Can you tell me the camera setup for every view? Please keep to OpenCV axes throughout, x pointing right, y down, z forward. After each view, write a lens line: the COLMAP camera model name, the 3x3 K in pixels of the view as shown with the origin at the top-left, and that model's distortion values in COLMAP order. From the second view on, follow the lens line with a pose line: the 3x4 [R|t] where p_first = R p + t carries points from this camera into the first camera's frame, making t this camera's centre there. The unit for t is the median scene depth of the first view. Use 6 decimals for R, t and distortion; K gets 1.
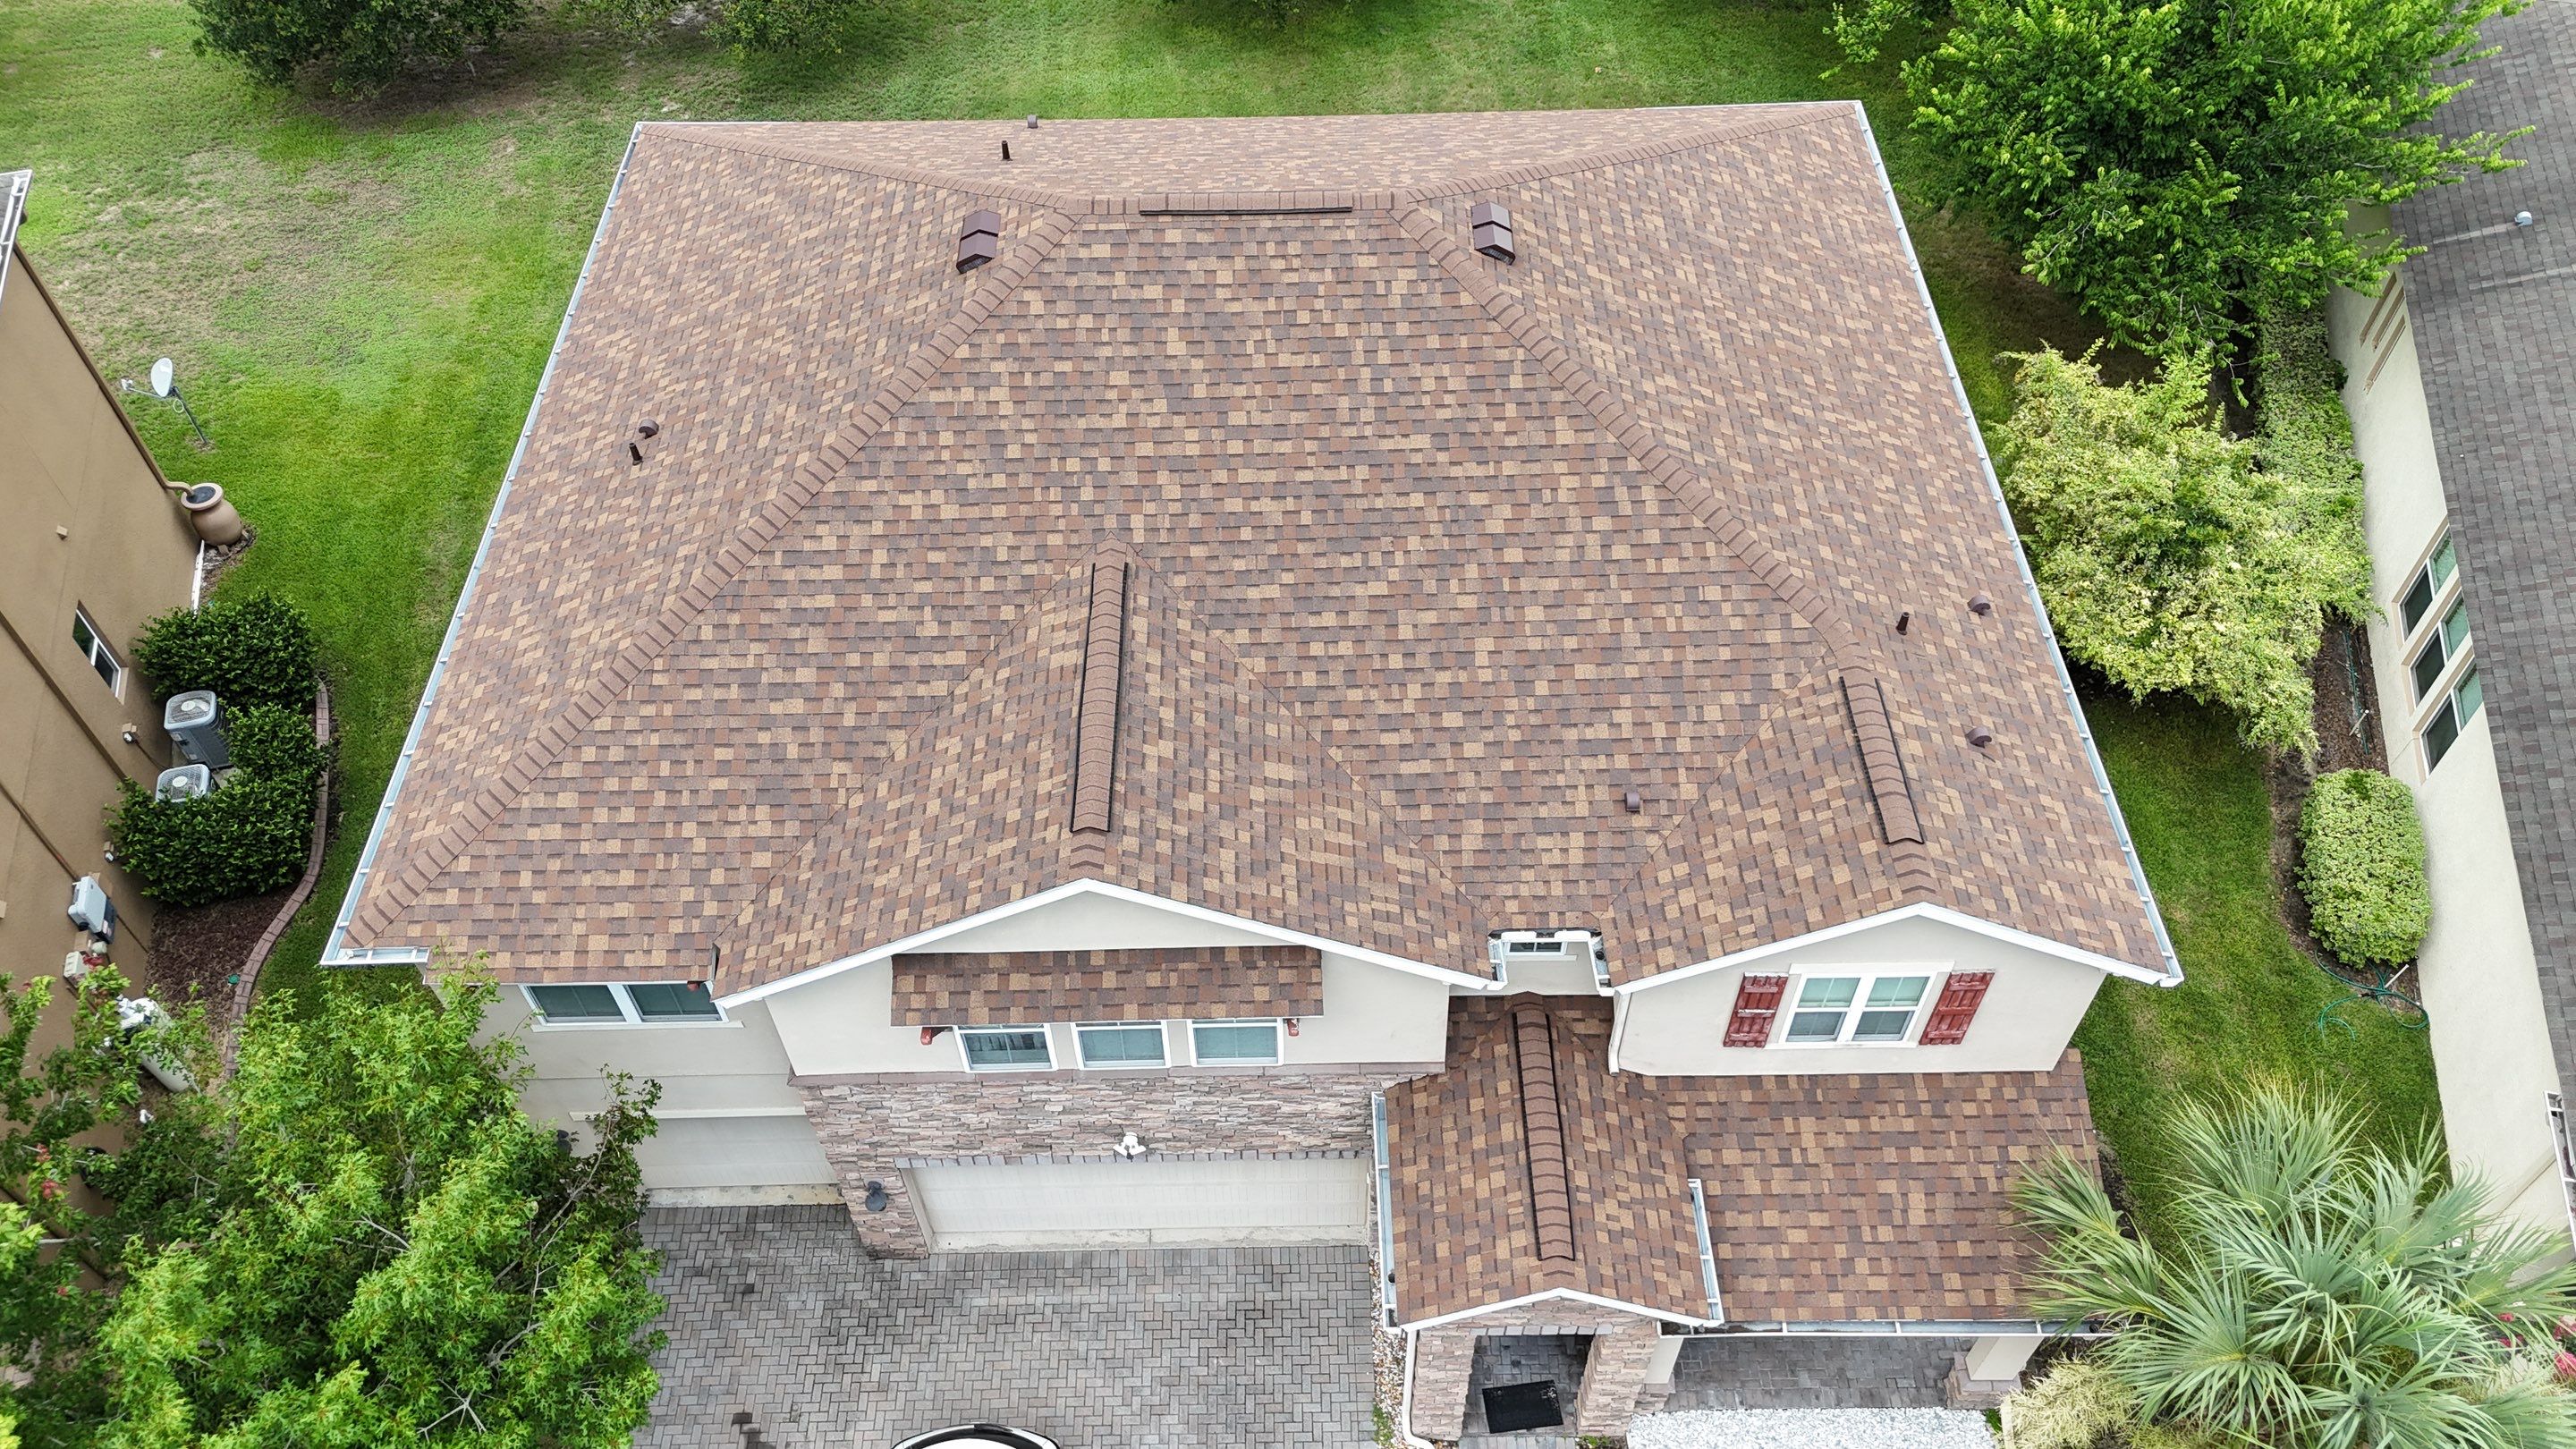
lens RADIAL K [[1899.1, 0, 1282.7], [0, 1899.1, 716.3], [0, 0, 1]] dist [0.083041, -0.088038]
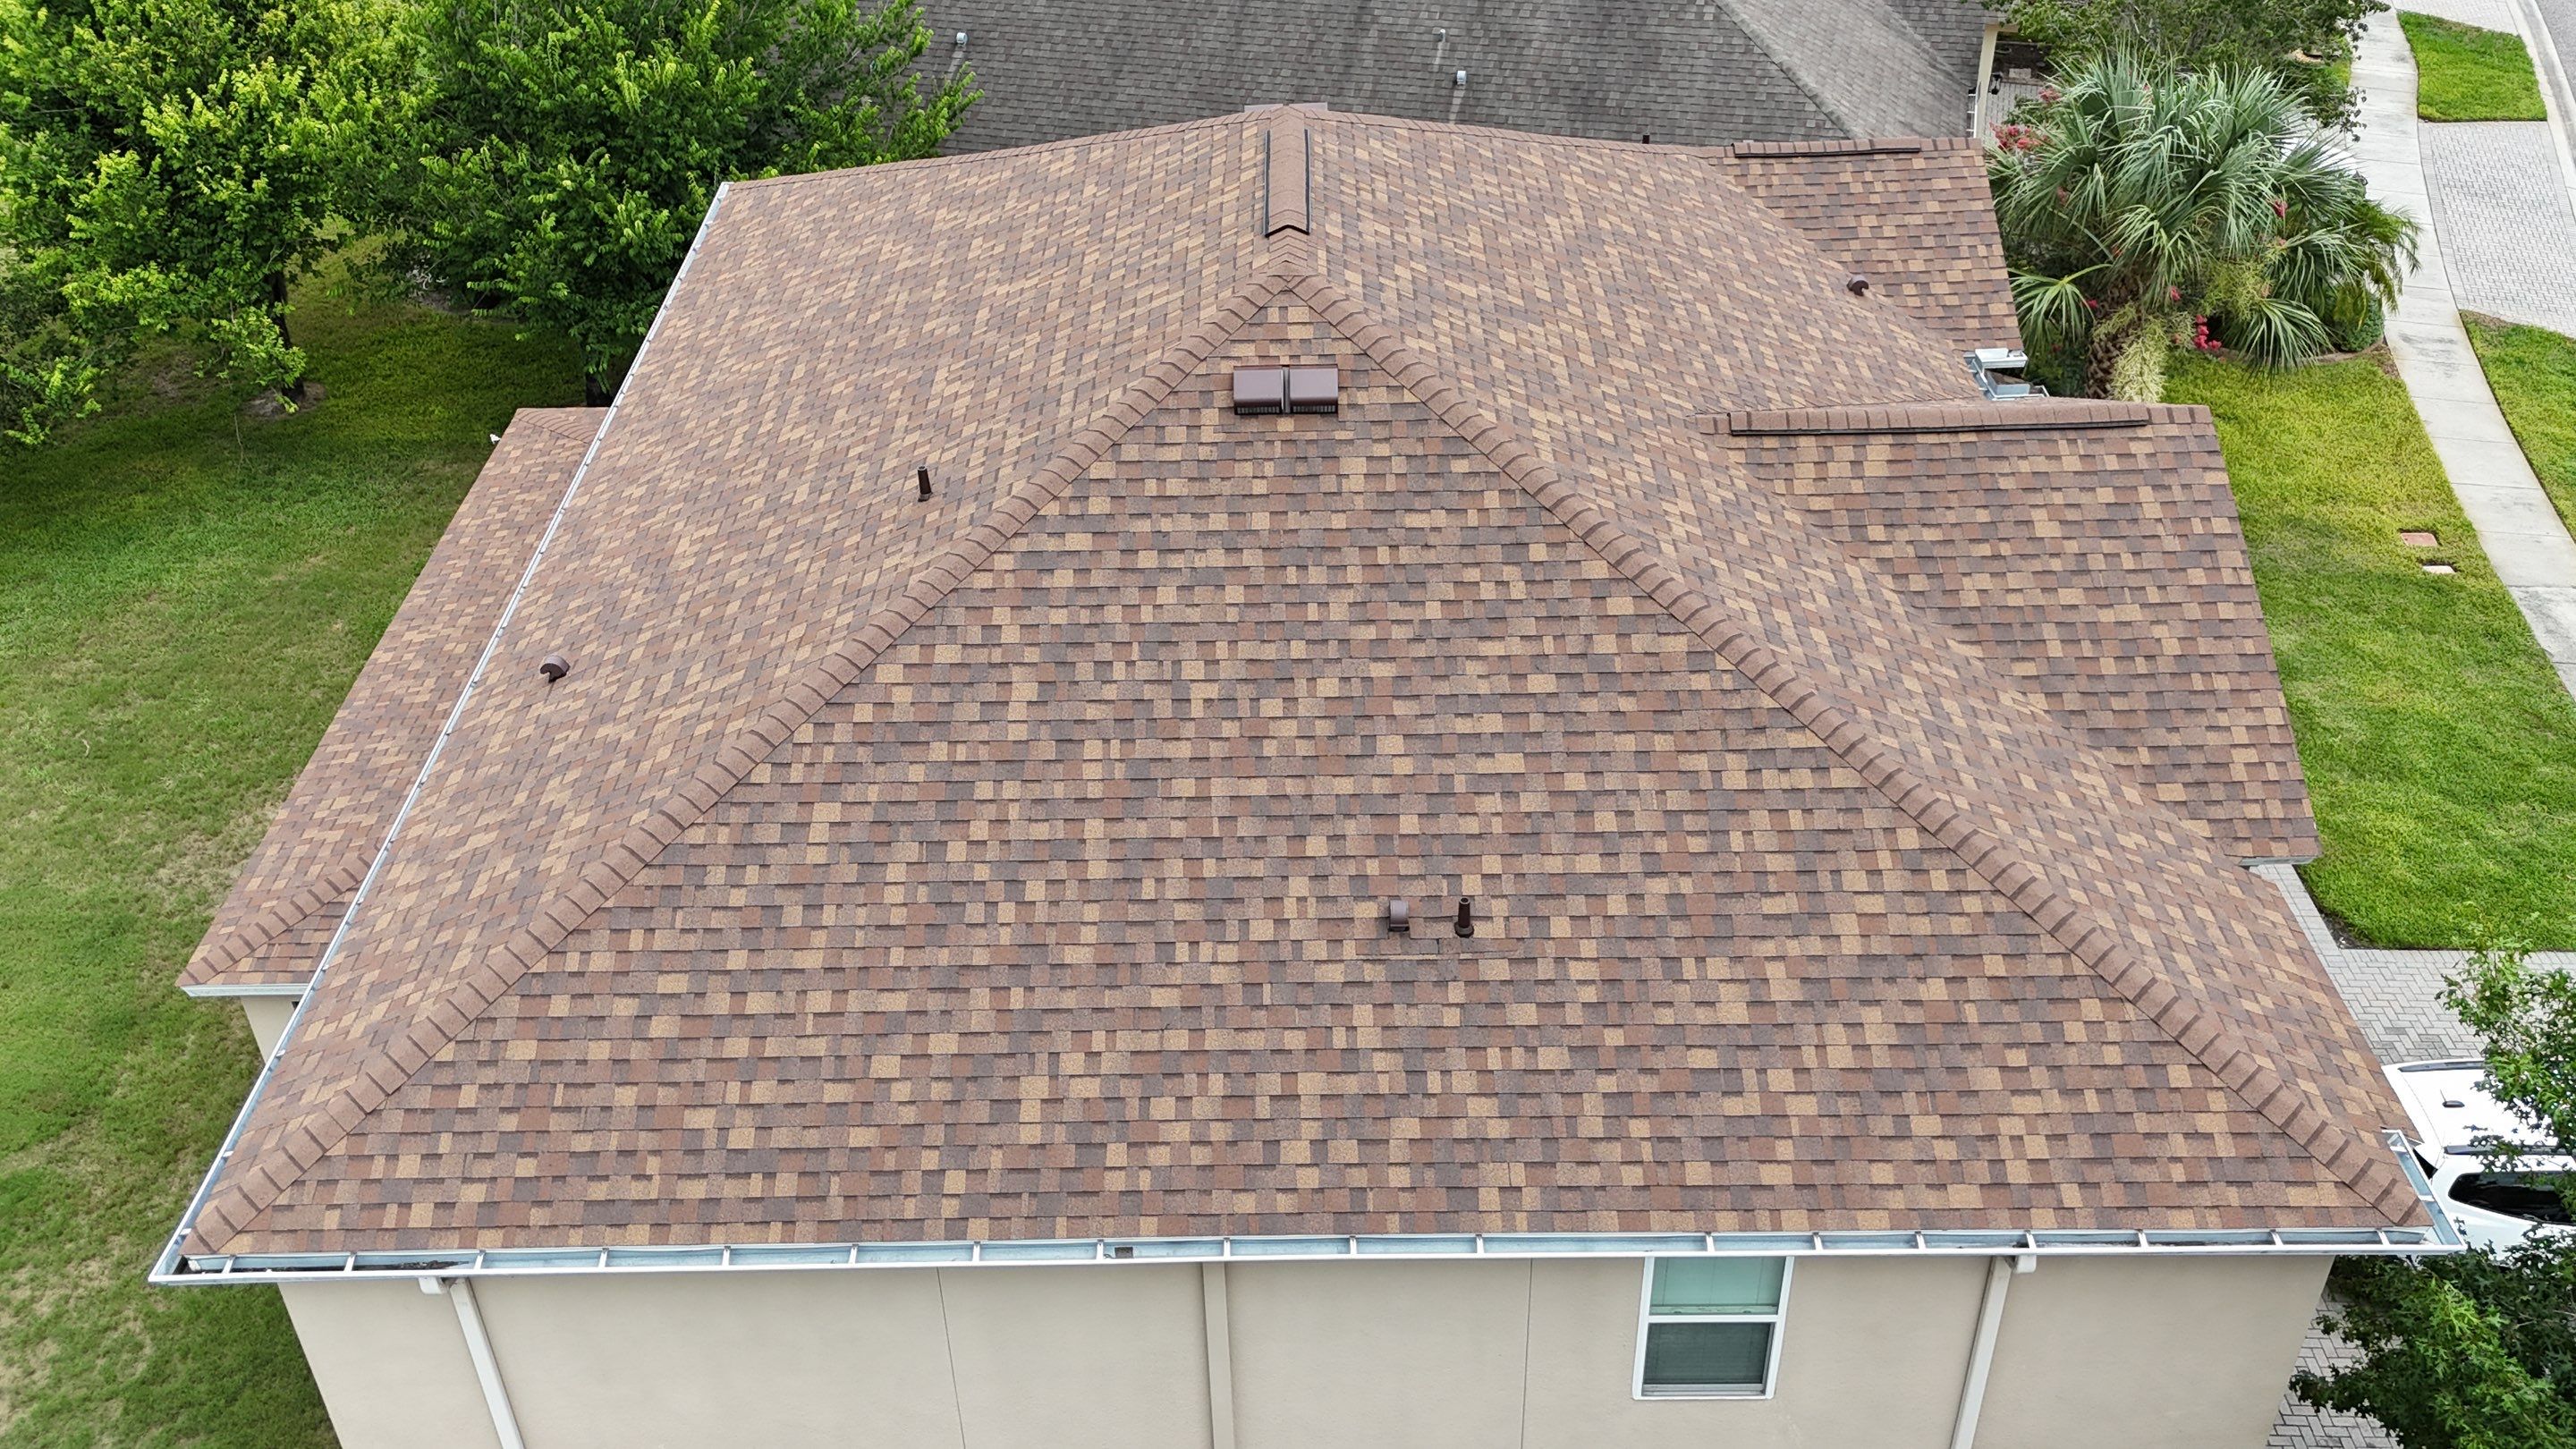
lens RADIAL K [[2278.7, 0, 1284.0], [0, 2278.7, 708.7], [0, 0, 1]] dist [0.087254, -0.018597]
pose [[0.011203, -0.564735, 0.825196, -0.998391], [0.776046, 0.525325, 0.348979, -0.520543], [-0.630577, 0.636480, 0.444146, 0.759938]]
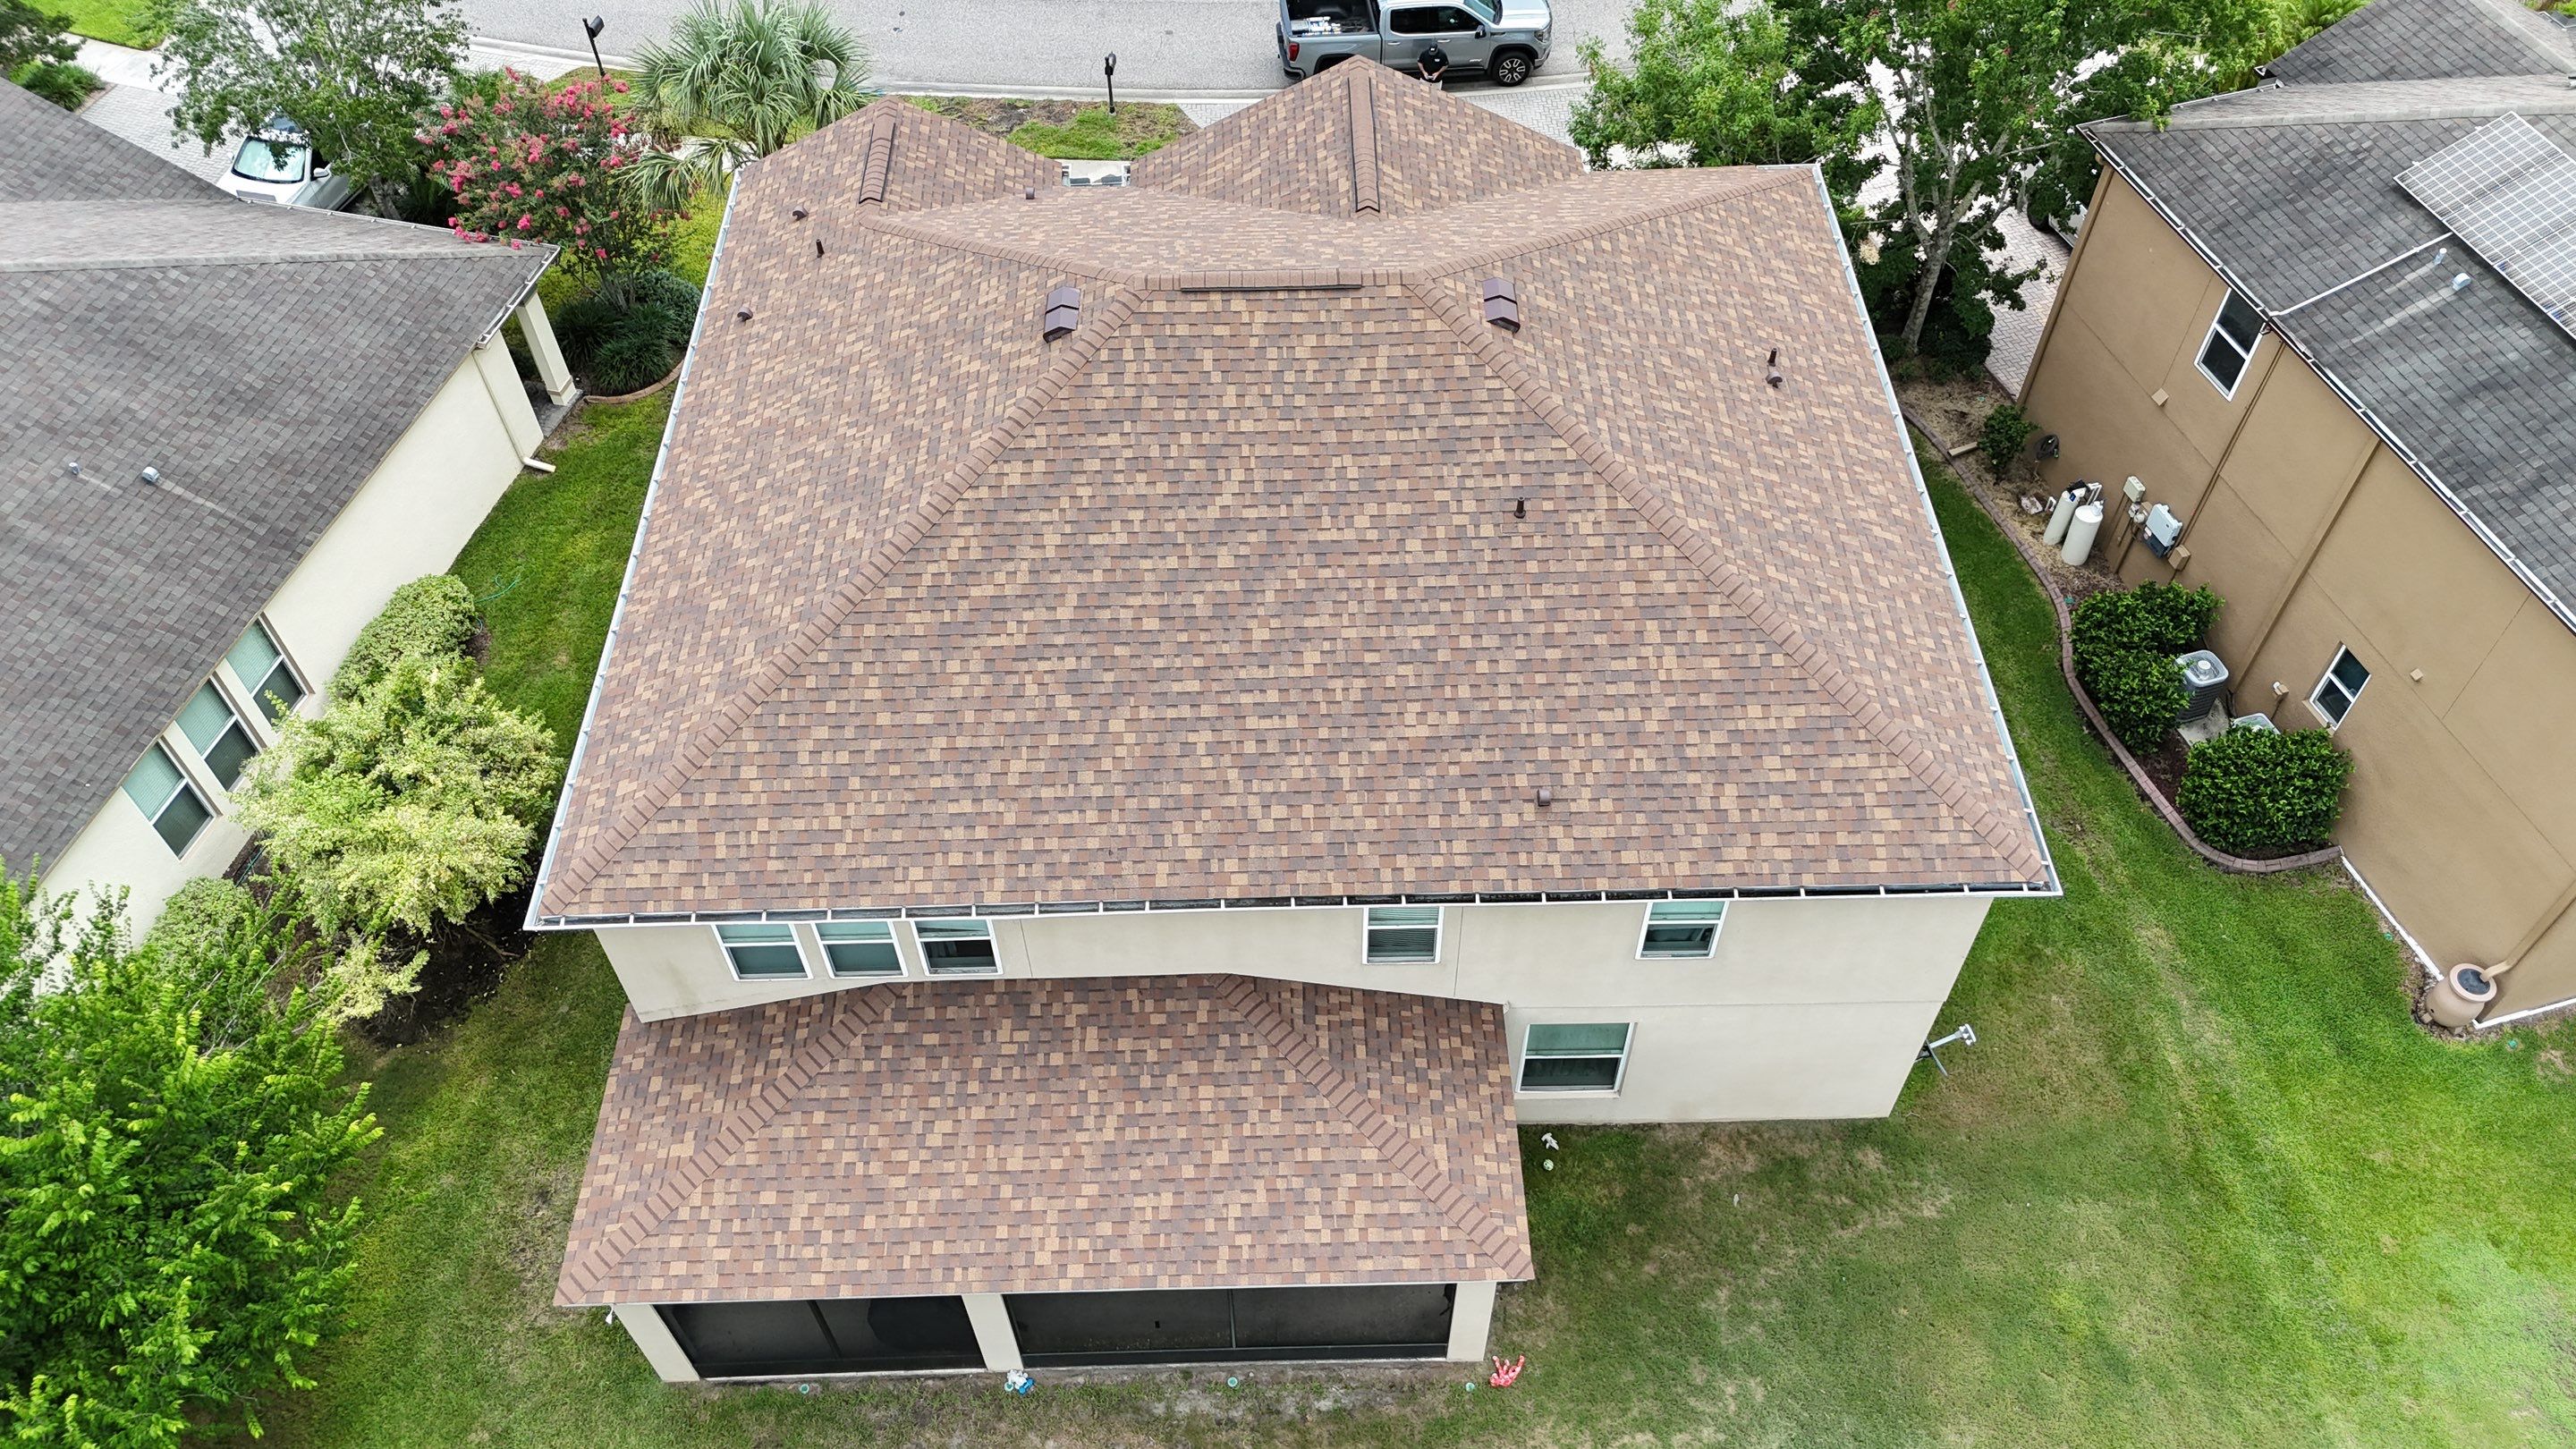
lens RADIAL K [[1899.1, 0, 1294.1], [0, 1899.1, 708.3], [0, 0, 1]] dist [0.083041, -0.088038]
pose [[-0.999625, 0.024786, 0.011669, -0.043052], [0.007278, -0.170355, 0.985356, -1.562053], [0.026411, 0.985071, 0.170110, 1.127760]]
